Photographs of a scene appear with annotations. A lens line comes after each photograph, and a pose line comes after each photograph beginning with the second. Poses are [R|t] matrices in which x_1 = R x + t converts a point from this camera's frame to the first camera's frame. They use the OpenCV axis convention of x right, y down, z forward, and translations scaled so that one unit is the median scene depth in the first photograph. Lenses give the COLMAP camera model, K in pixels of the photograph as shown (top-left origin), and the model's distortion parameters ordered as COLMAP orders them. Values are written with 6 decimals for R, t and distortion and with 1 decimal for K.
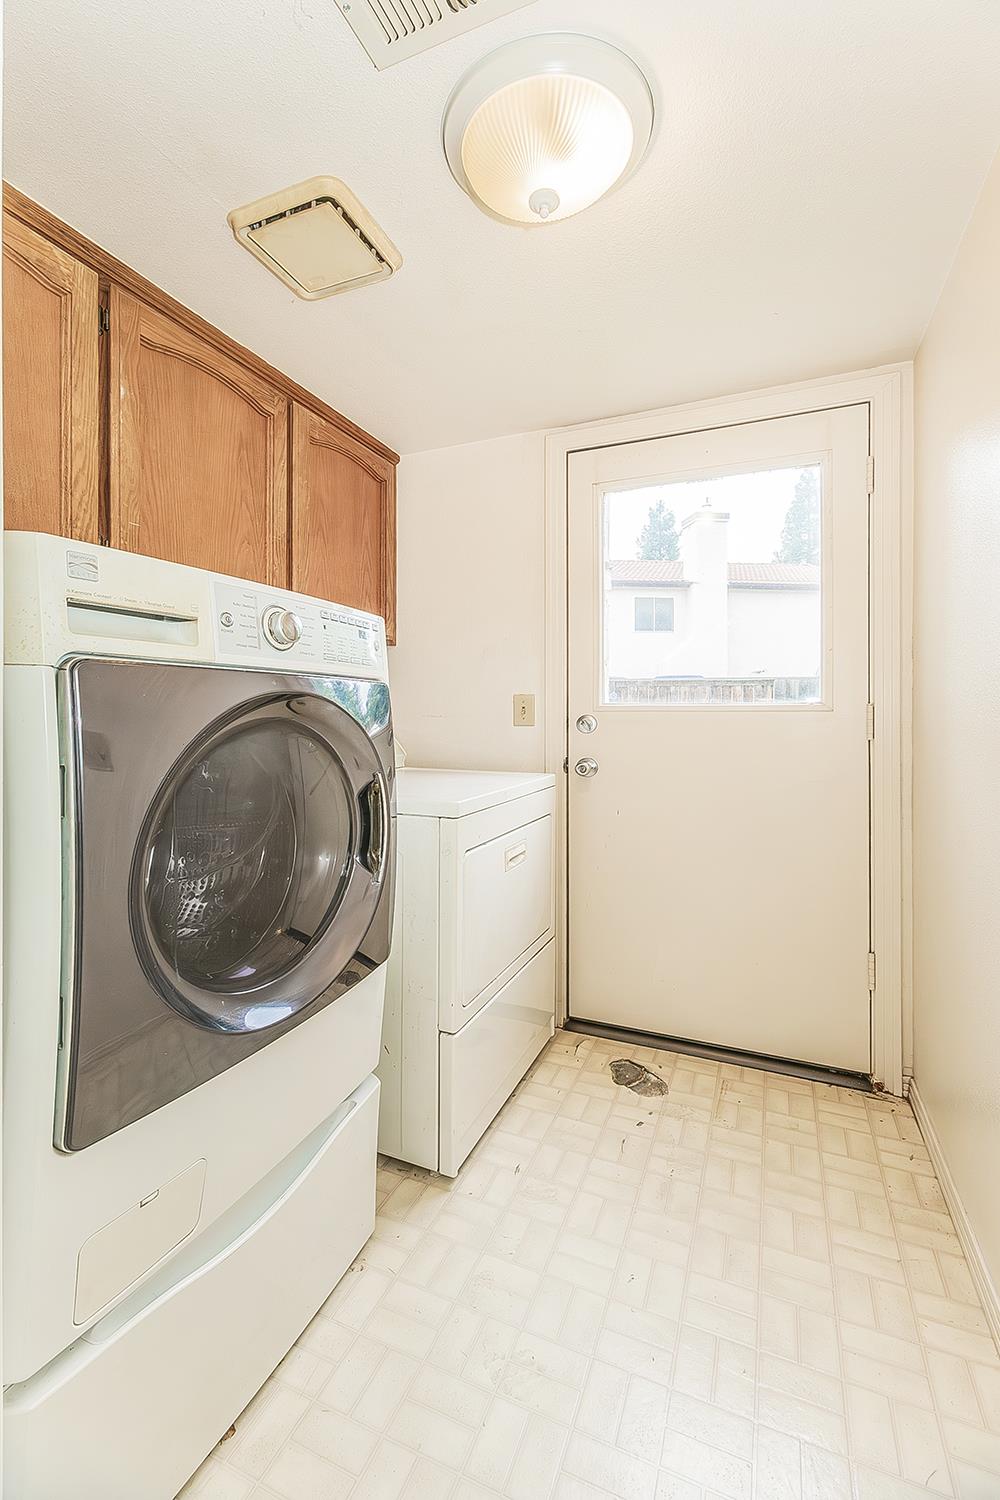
lens RADIAL K [[656.4, 0, 483.7], [0, 656.4, 719.6], [0, 0, 1]] dist [0.001323, 0.000175]
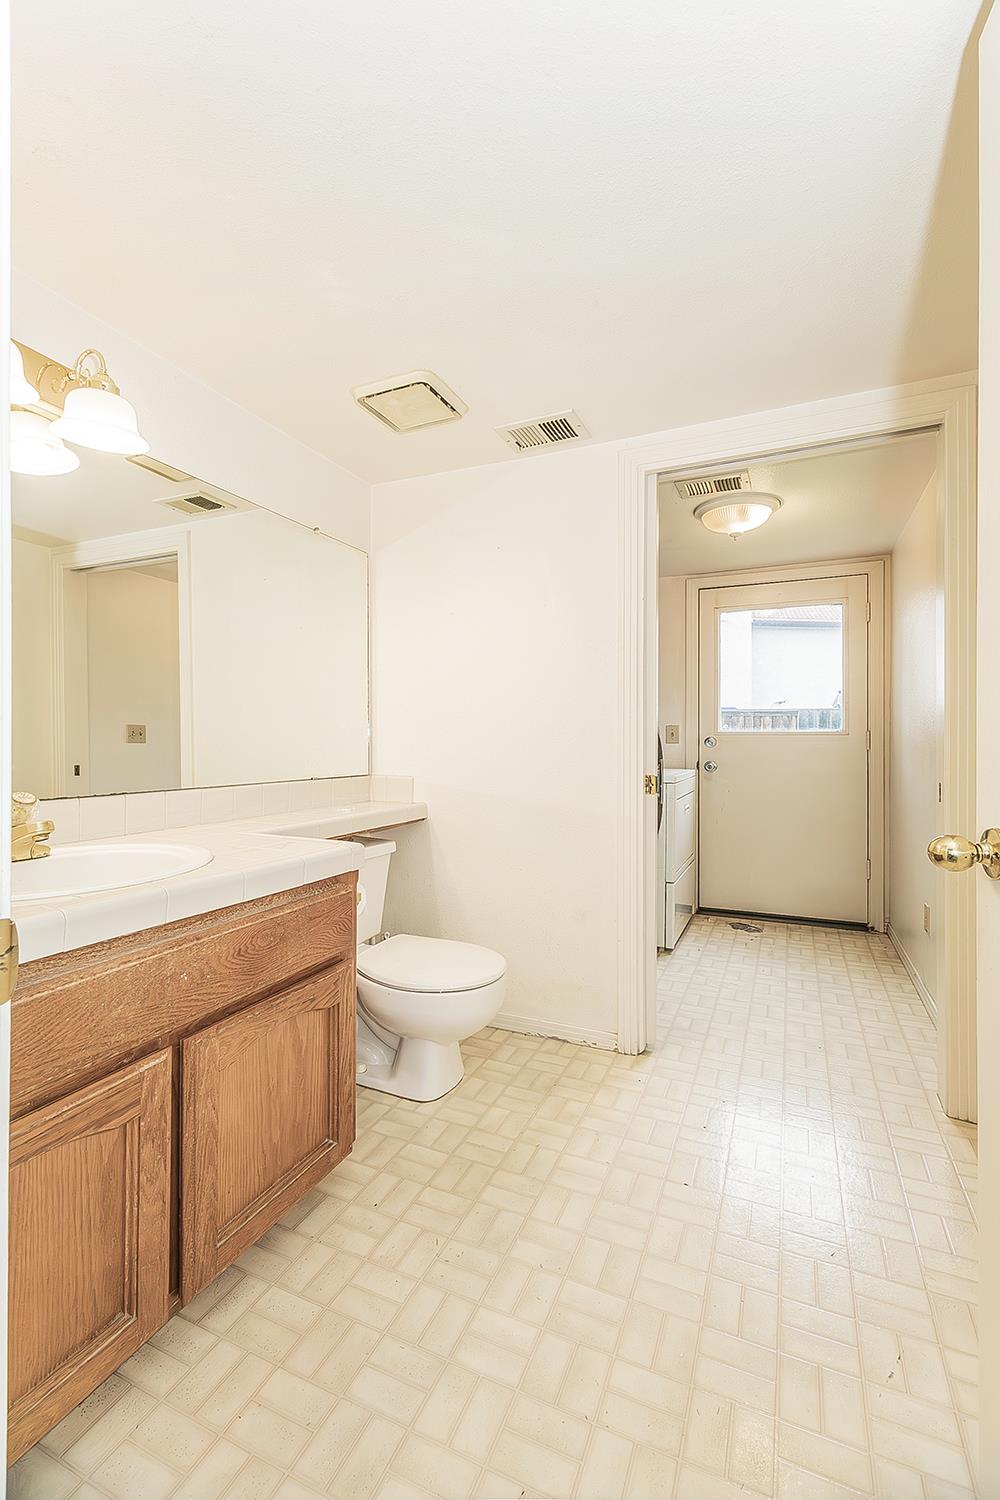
lens RADIAL K [[656.4, 0, 500.3], [0, 656.4, 742.8], [0, 0, 1]] dist [0.001323, 0.000175]
pose [[0.999989, 0.004278, -0.001885, -0.427329], [-0.004291, 0.999967, -0.006908, 0.024732], [0.001855, 0.006916, 0.999974, -0.816573]]
